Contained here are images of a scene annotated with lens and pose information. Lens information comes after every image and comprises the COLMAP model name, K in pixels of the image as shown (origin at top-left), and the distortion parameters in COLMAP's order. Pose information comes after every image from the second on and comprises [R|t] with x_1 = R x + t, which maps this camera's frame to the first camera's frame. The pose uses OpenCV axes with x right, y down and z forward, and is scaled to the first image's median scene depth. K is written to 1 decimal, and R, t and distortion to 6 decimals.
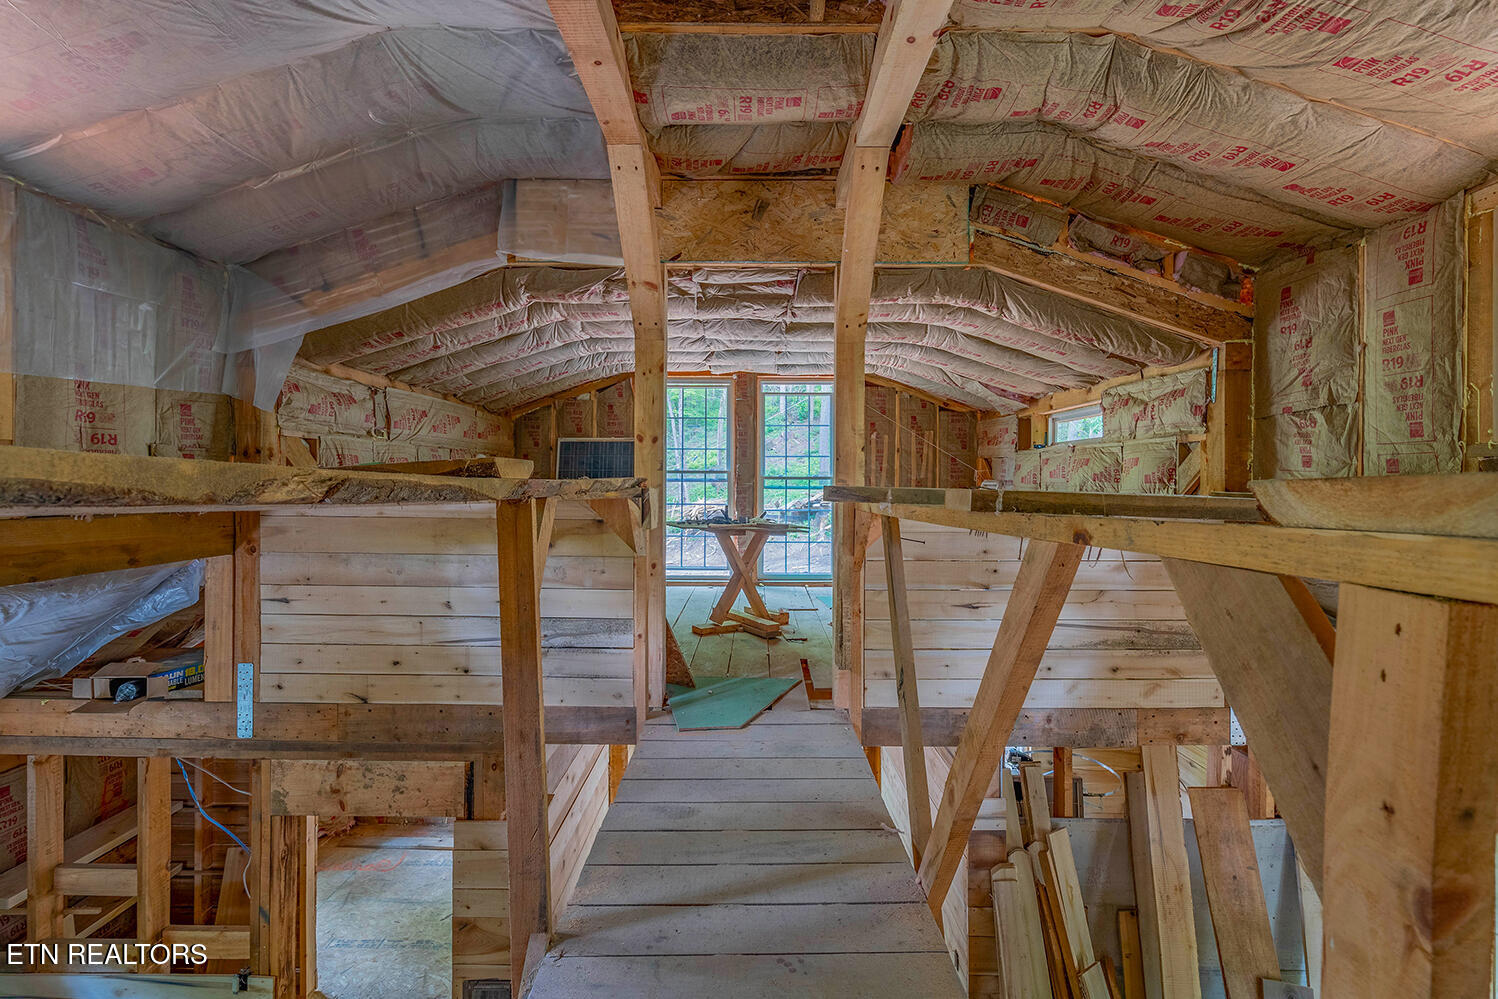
lens RADIAL K [[691.9, 0, 754.2], [0, 691.9, 482.0], [0, 0, 1]] dist [-0.003435, 0.001241]
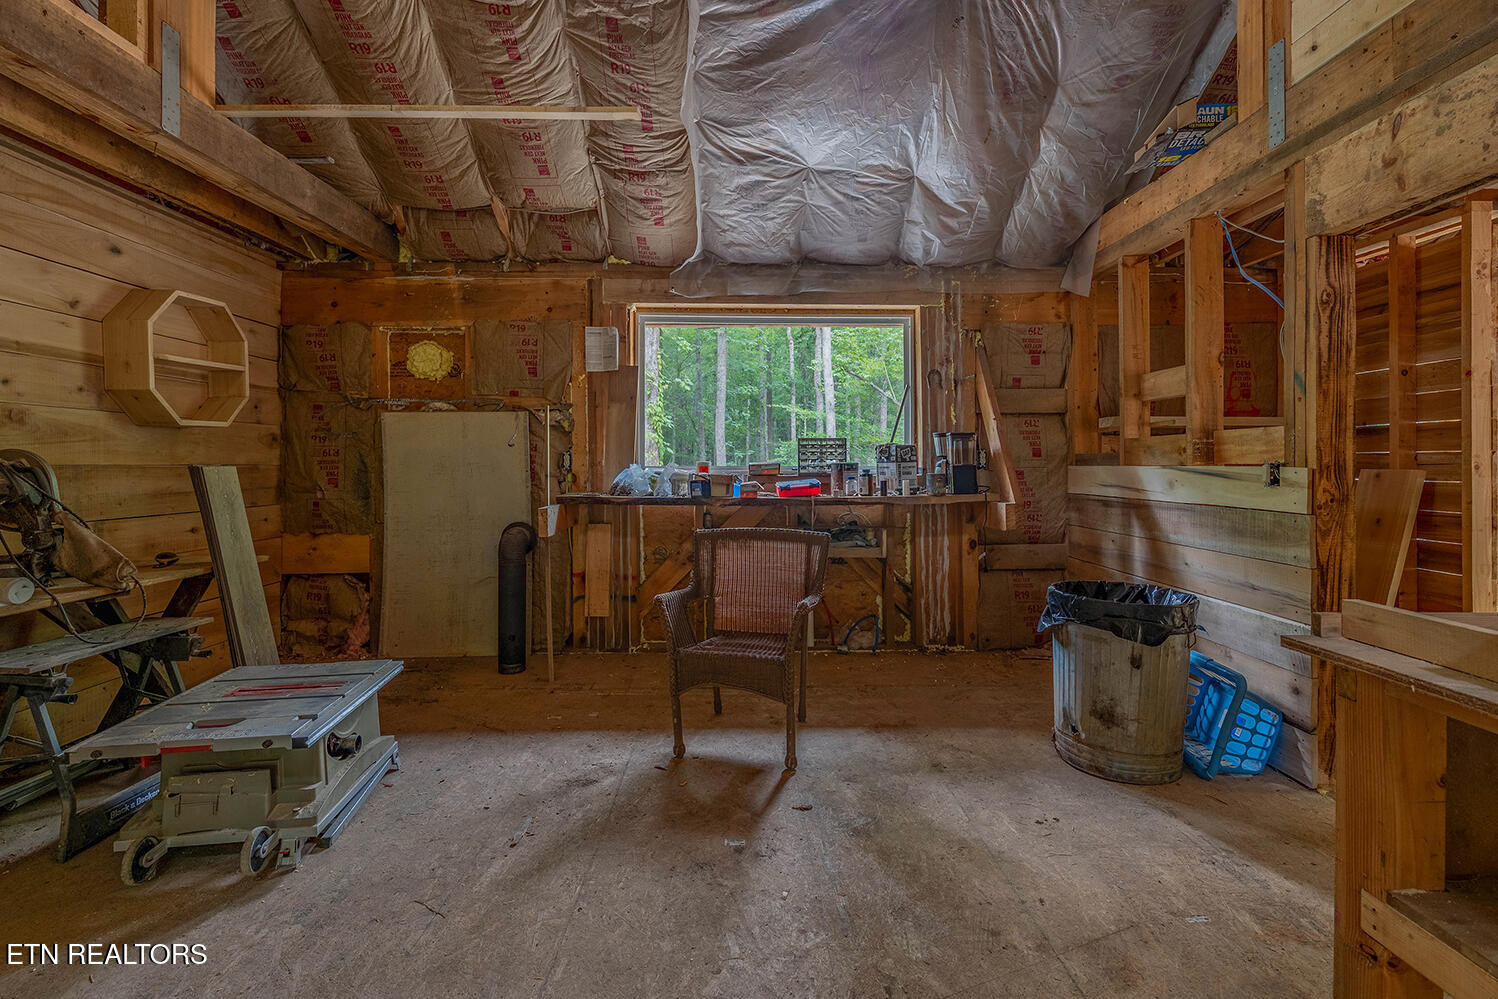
lens RADIAL K [[691.9, 0, 754.2], [0, 691.9, 482.0], [0, 0, 1]] dist [-0.003435, 0.001241]
pose [[0.009800, 0.004944, -0.999940, 0.004915], [0.008601, 0.999950, 0.005028, 0.723696], [0.999915, -0.008650, 0.009757, 0.424536]]
